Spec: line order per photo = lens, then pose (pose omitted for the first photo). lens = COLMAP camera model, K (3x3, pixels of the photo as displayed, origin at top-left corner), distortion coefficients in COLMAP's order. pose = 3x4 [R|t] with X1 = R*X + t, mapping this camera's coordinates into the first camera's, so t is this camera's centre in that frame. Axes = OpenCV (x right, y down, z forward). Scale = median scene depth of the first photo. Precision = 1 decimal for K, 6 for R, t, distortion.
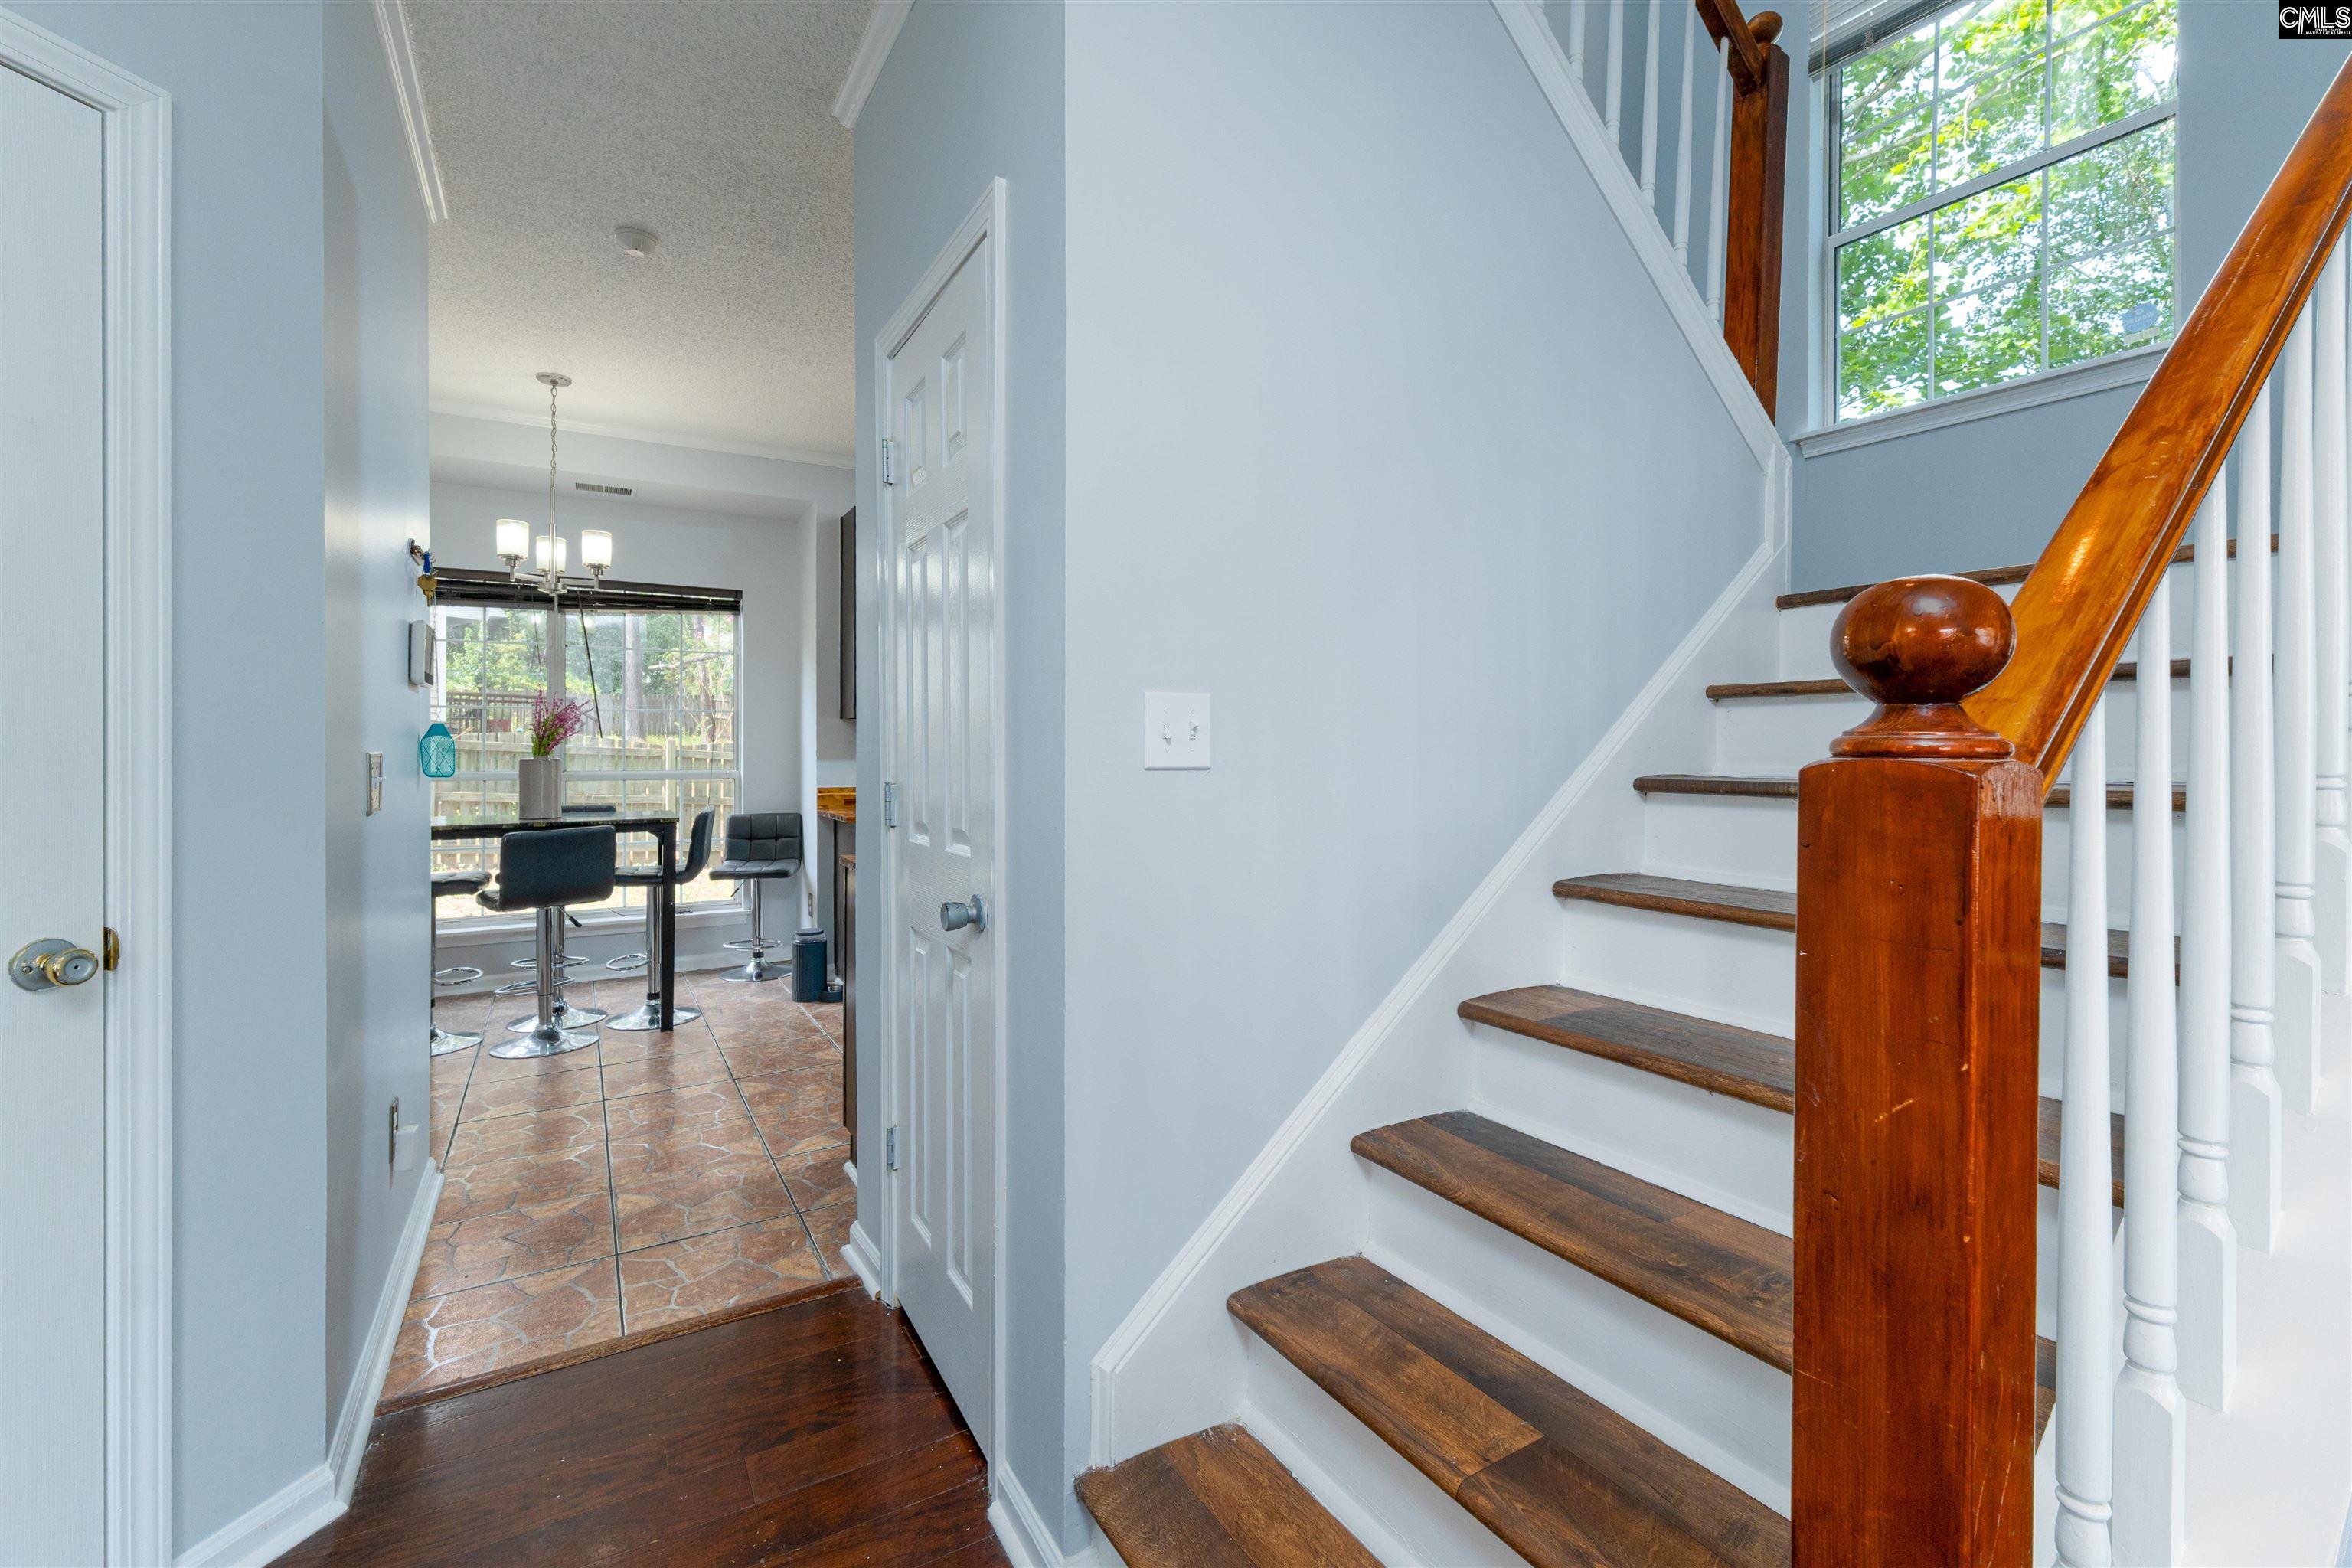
lens RADIAL K [[996.1, 0, 1169.0], [0, 996.1, 752.9], [0, 0, 1]] dist [0.004924, 0.000897]
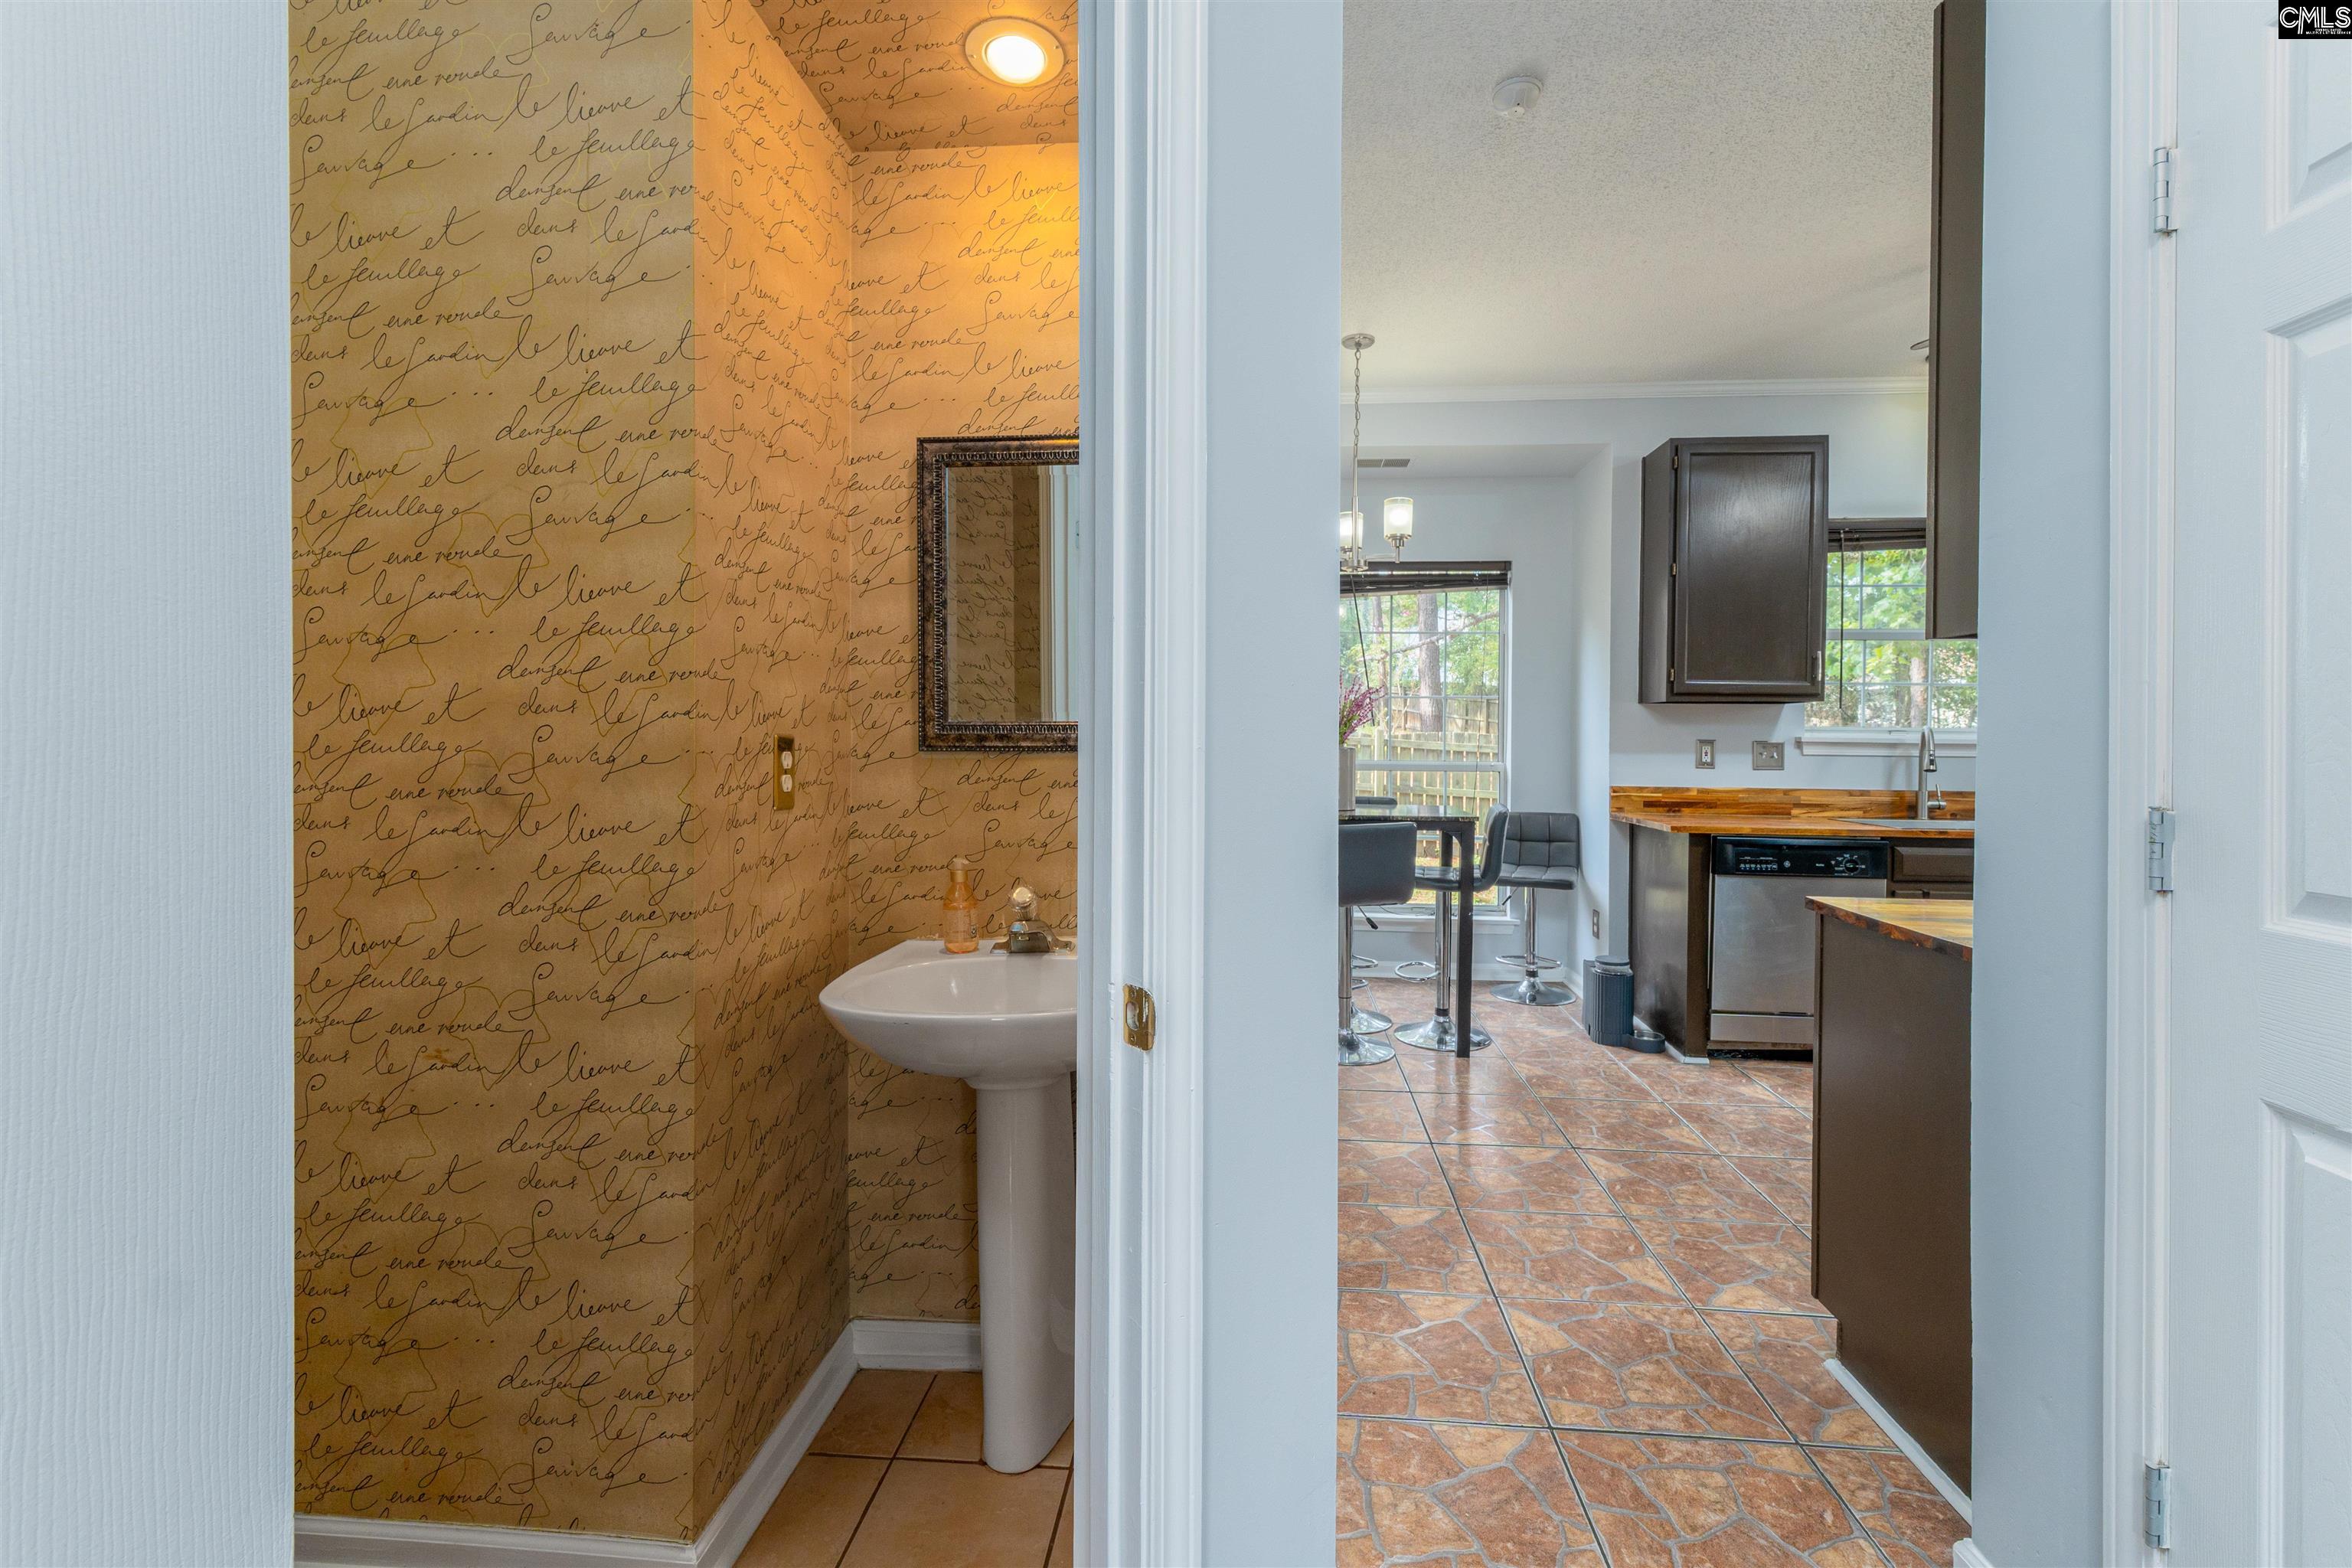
lens RADIAL K [[996.1, 0, 1179.2], [0, 996.1, 768.2], [0, 0, 1]] dist [0.004924, 0.000897]
pose [[0.811584, 0.026266, -0.583645, -0.186093], [-0.012097, 0.999530, 0.028161, 0.000758], [0.584110, -0.015794, 0.811521, 0.131046]]
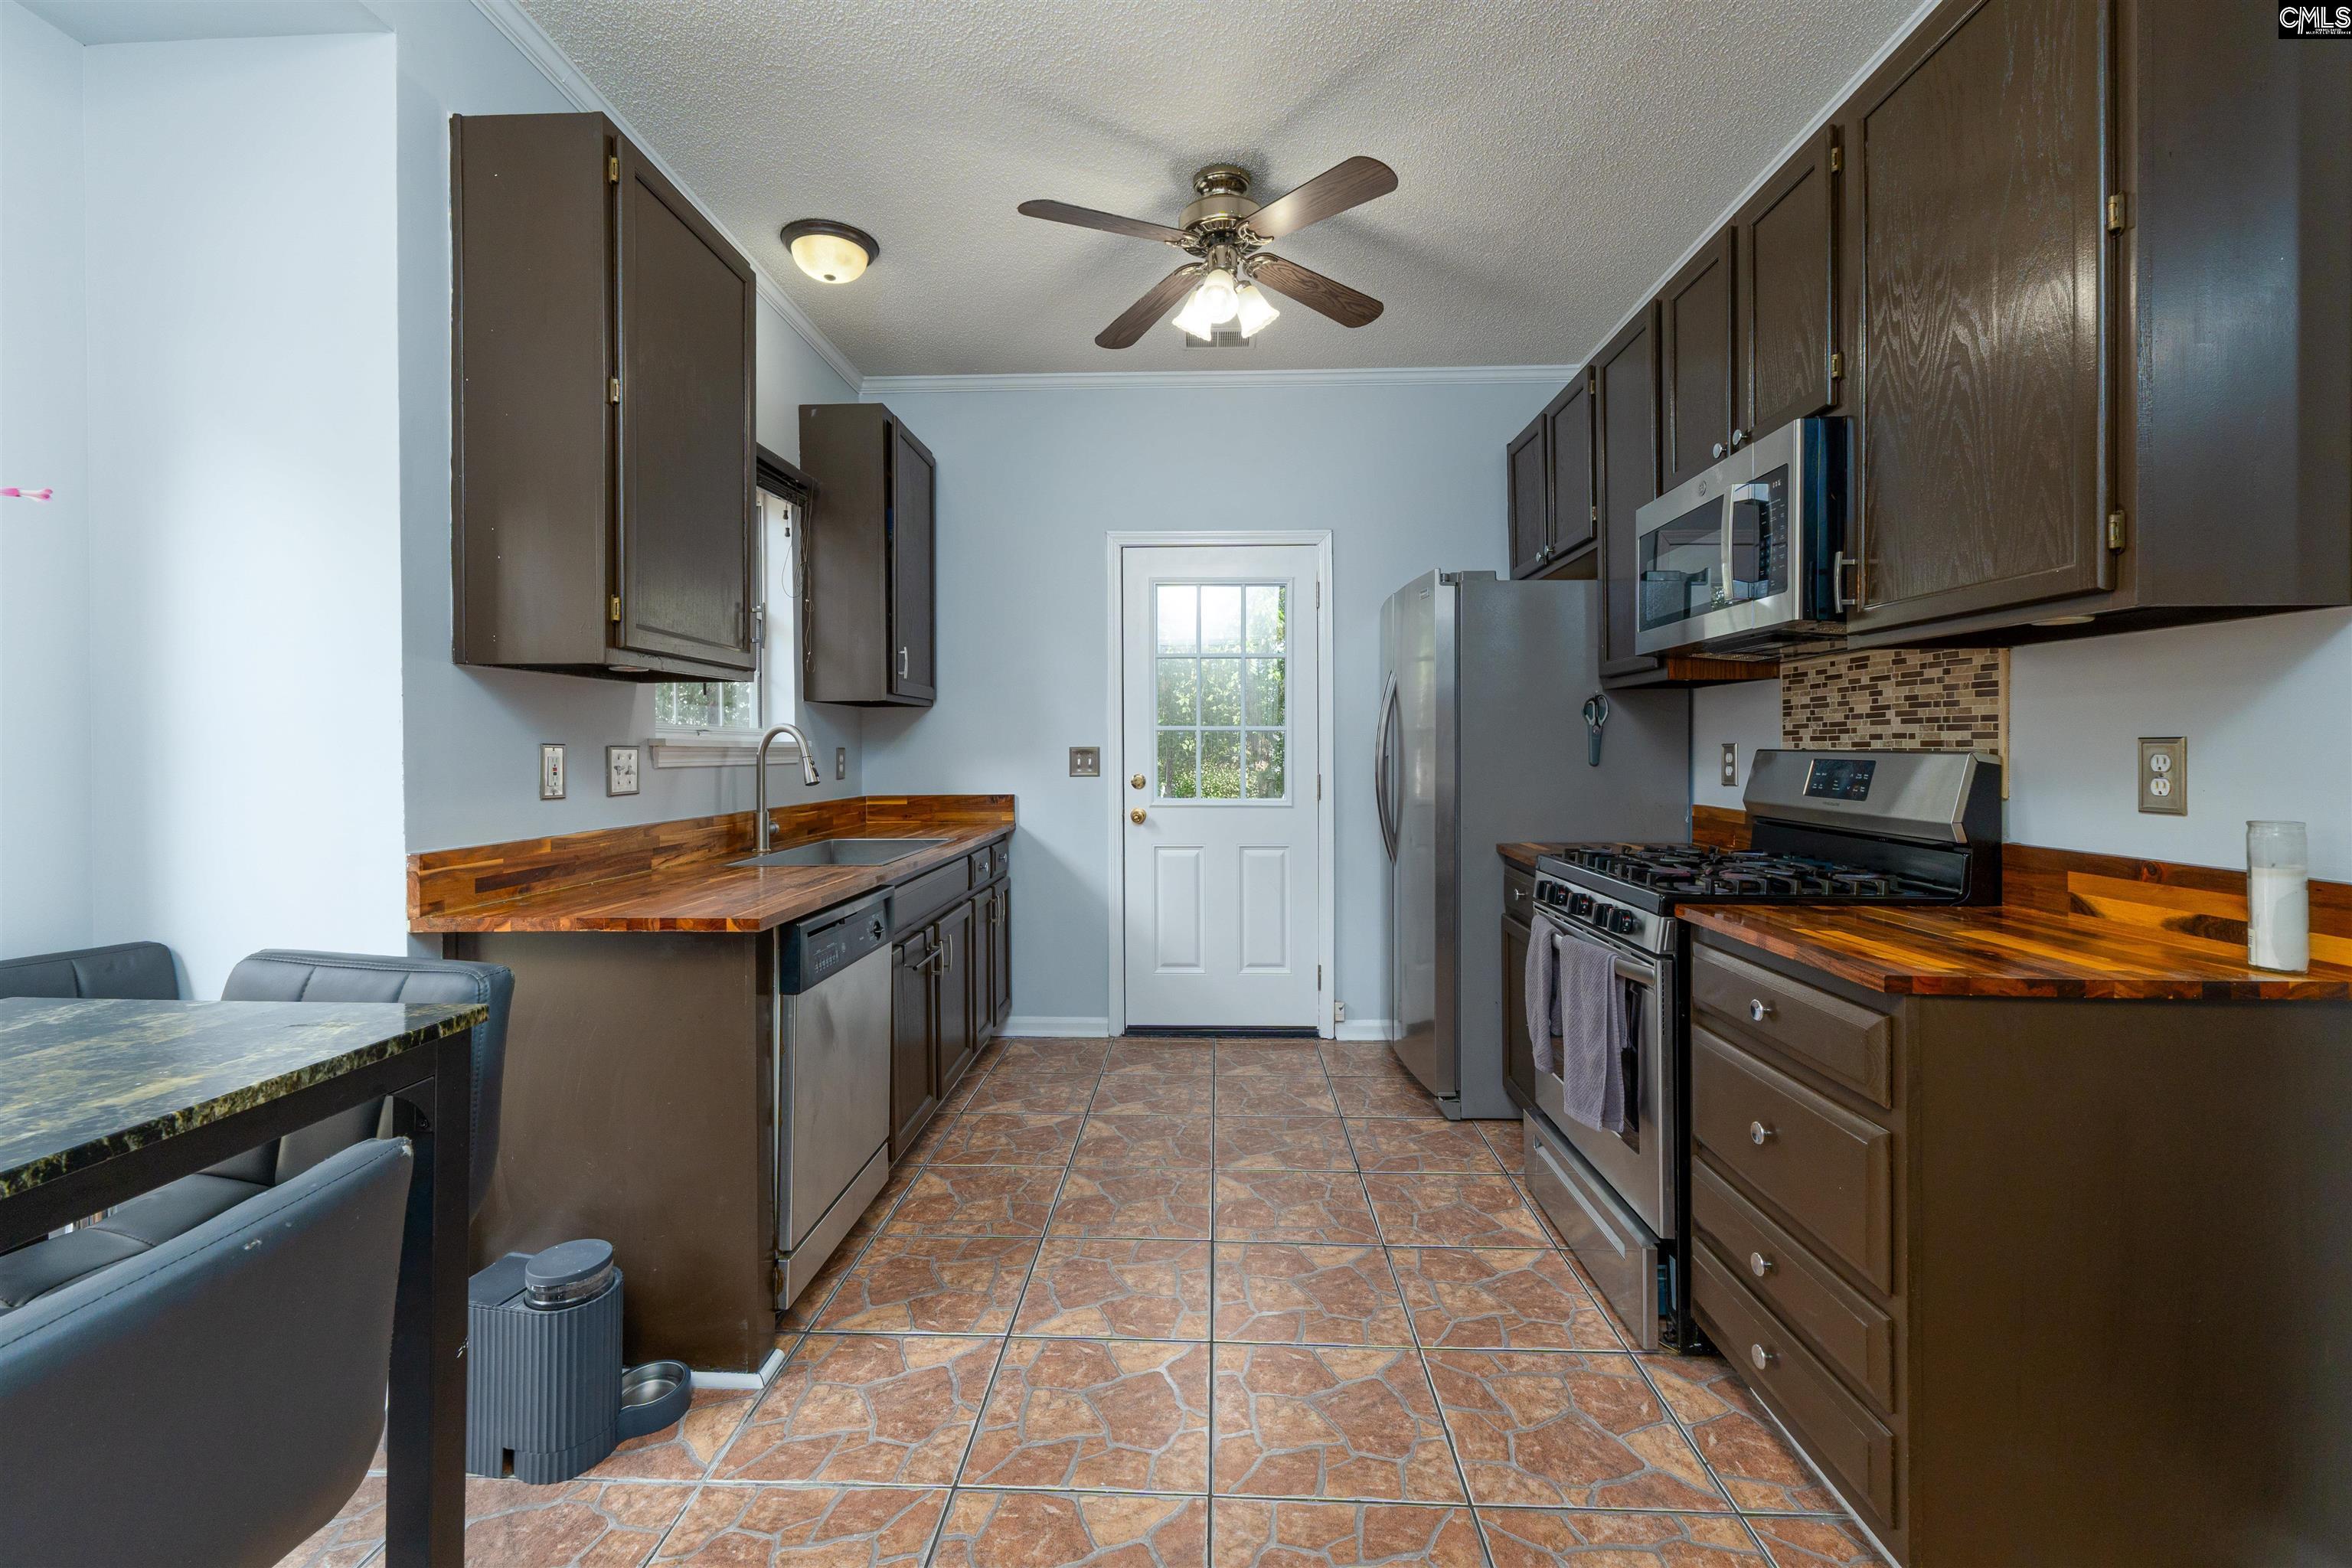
lens RADIAL K [[996.1, 0, 1192.0], [0, 996.1, 737.8], [0, 0, 1]] dist [0.004924, 0.000897]
pose [[0.532414, 0.010472, 0.846419, -0.590422], [0.002579, 0.999899, -0.013993, -0.000815], [-0.846480, 0.009632, 0.532333, 0.678561]]
